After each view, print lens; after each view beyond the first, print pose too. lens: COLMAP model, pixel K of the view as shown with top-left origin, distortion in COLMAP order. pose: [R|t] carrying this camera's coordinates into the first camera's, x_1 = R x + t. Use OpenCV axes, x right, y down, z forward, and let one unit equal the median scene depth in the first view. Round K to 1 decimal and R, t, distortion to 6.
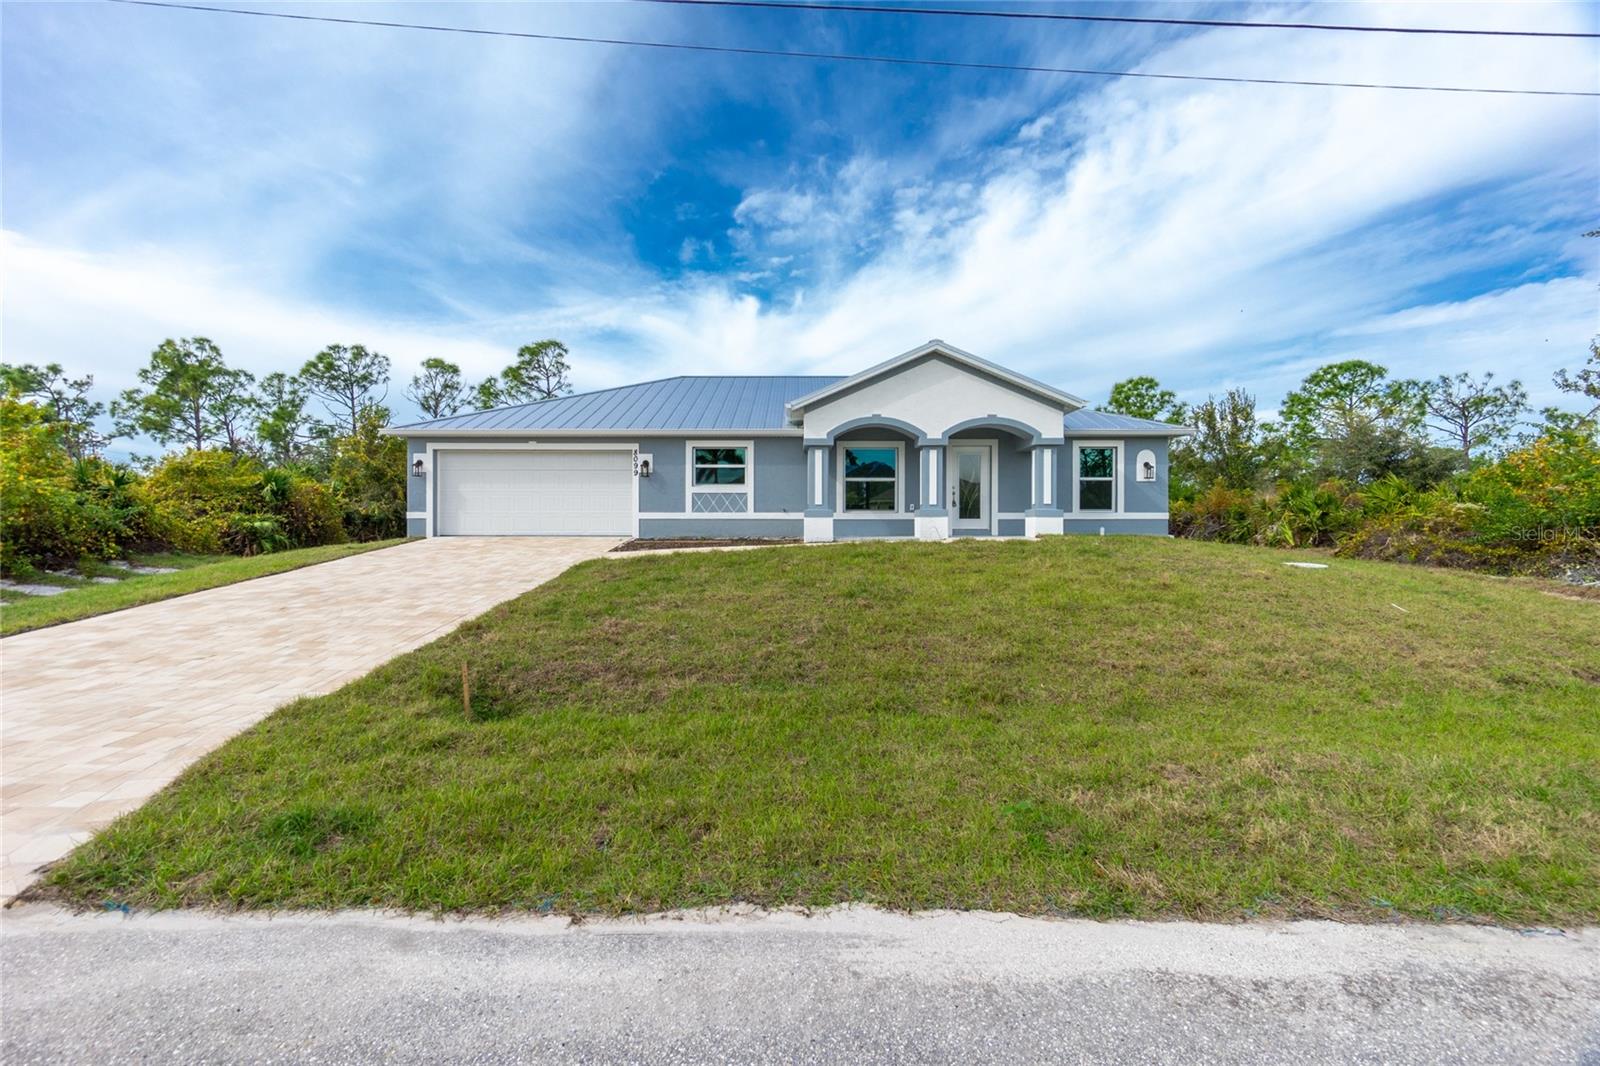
lens RADIAL K [[704.0, 0, 799.2], [0, 704.0, 517.8], [0, 0, 1]] dist [0.000104, -0.000045]
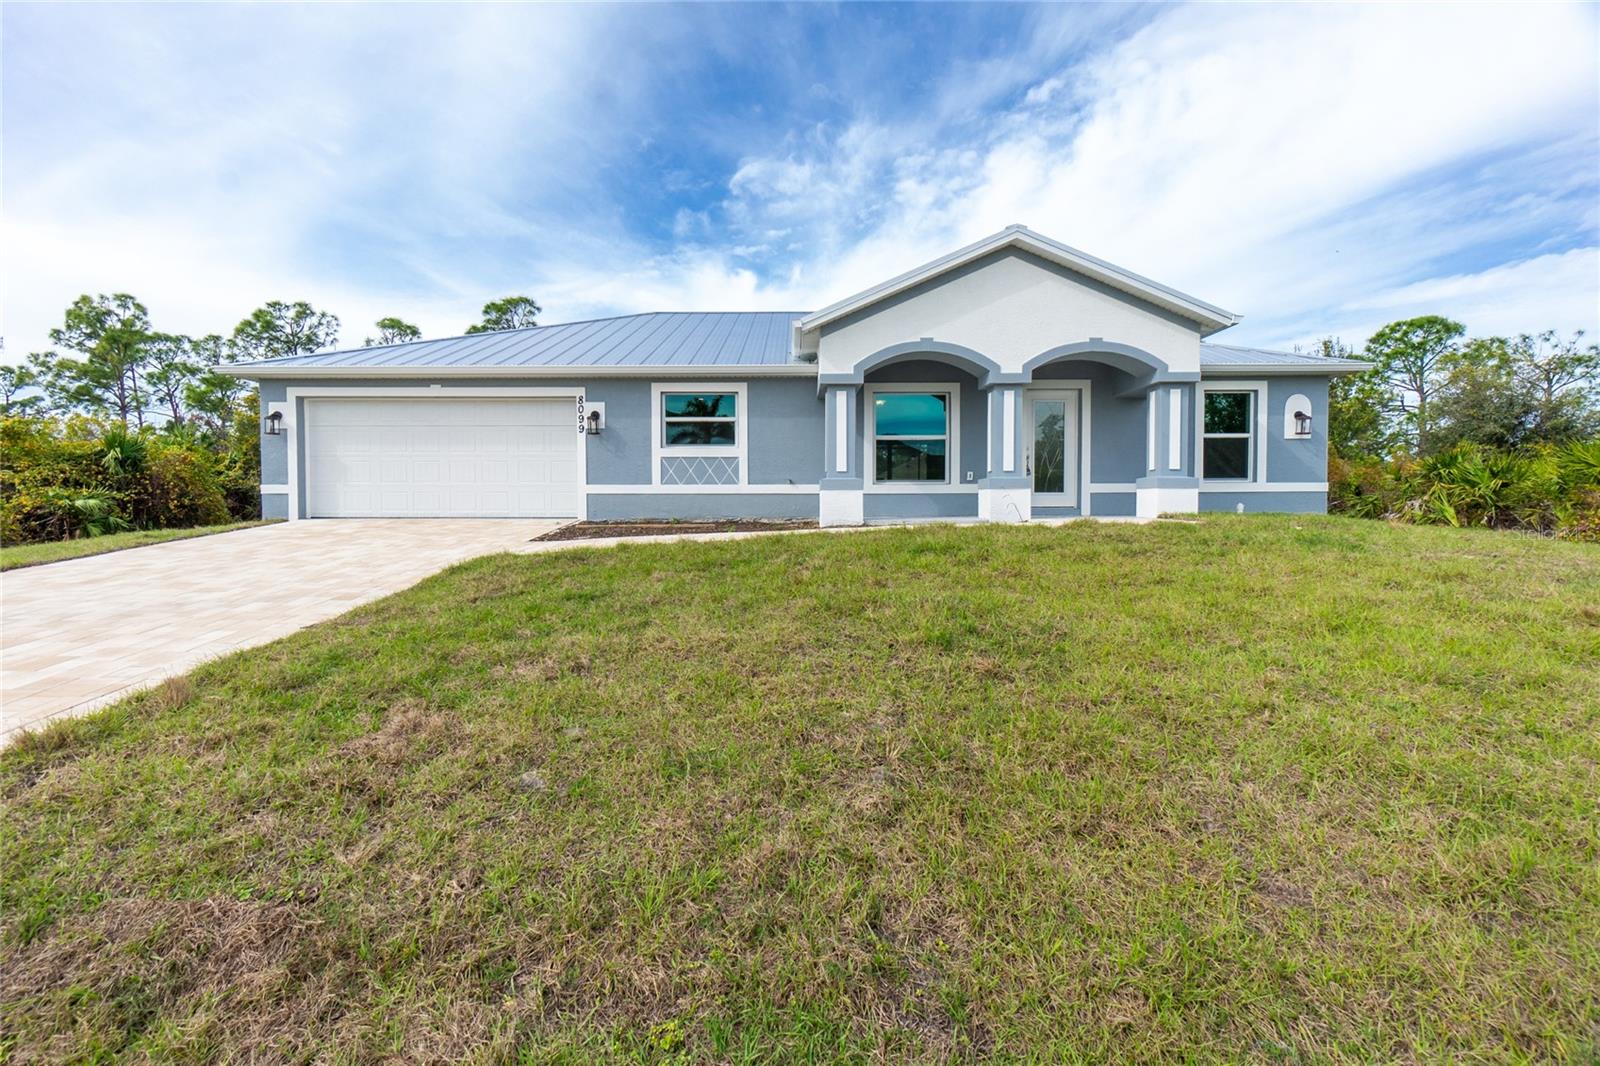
lens RADIAL K [[704.0, 0, 799.2], [0, 704.0, 517.8], [0, 0, 1]] dist [0.000104, -0.000045]
pose [[0.999991, -0.003338, 0.002578, -0.005493], [0.003264, 0.999603, 0.027979, 0.002589], [-0.002670, -0.027971, 0.999605, 0.109243]]
